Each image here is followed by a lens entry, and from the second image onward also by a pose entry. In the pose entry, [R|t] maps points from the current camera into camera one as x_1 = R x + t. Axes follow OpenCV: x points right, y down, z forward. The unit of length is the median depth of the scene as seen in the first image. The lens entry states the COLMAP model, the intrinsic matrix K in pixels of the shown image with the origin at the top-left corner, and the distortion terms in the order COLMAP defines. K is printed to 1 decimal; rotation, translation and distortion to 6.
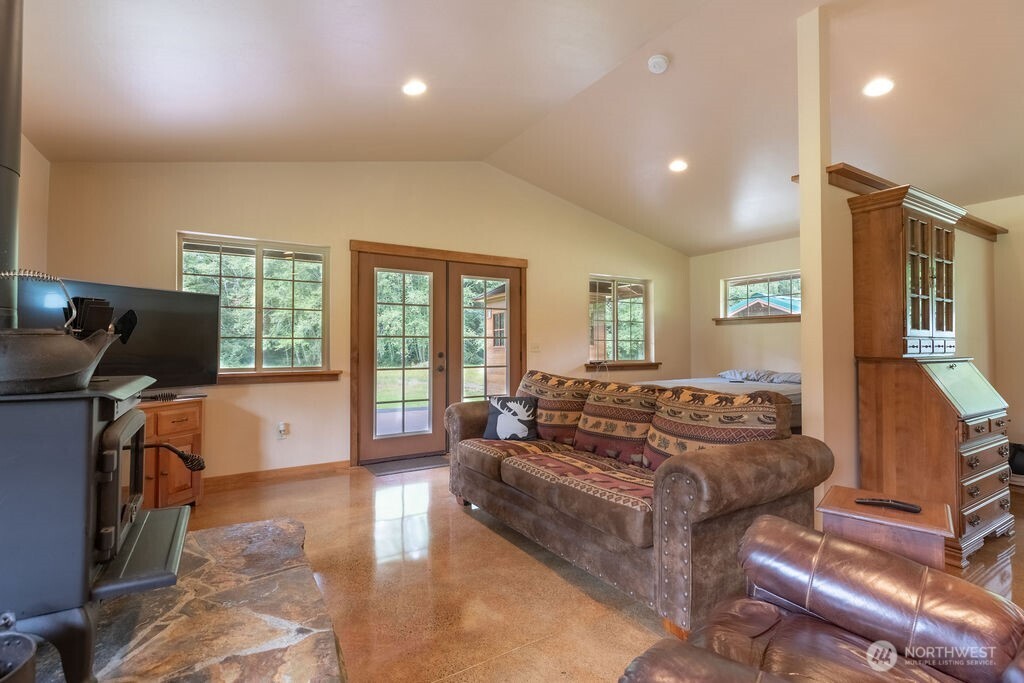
lens RADIAL K [[474.1, 0, 514.4], [0, 474.1, 336.1], [0, 0, 1]] dist [0.003723, 0.000796]
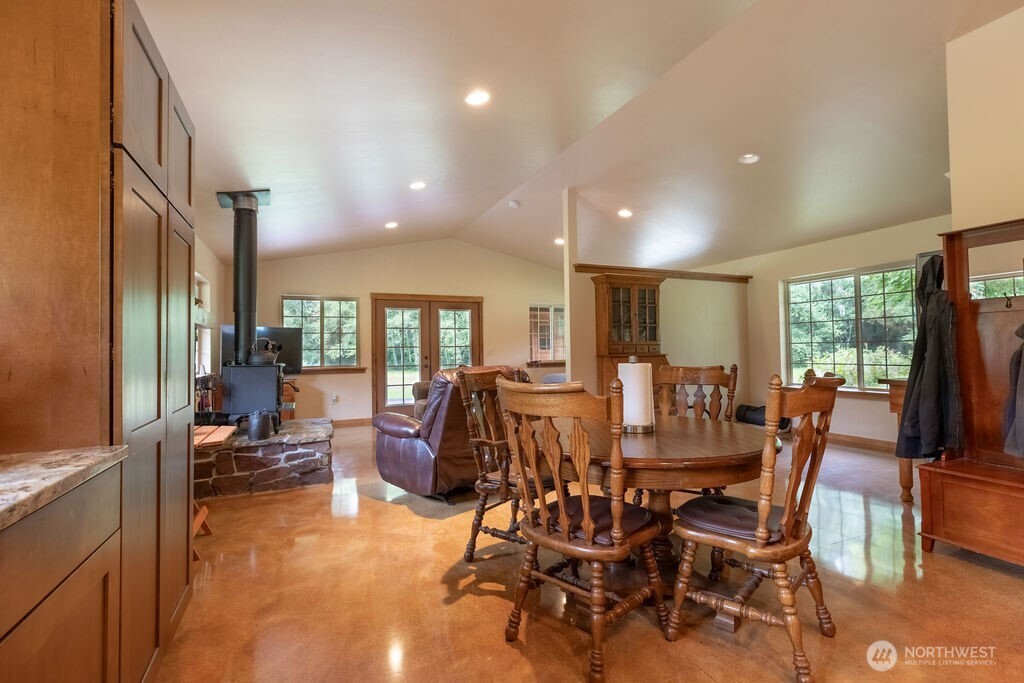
lens RADIAL K [[464.4, 0, 513.7], [0, 464.4, 337.8], [0, 0, 1]] dist [0.002474, 0.000311]
pose [[0.991776, -0.018702, -0.126613, 0.384736], [0.017848, 0.999810, -0.007878, -0.012771], [0.126737, 0.005553, 0.991921, -0.624985]]
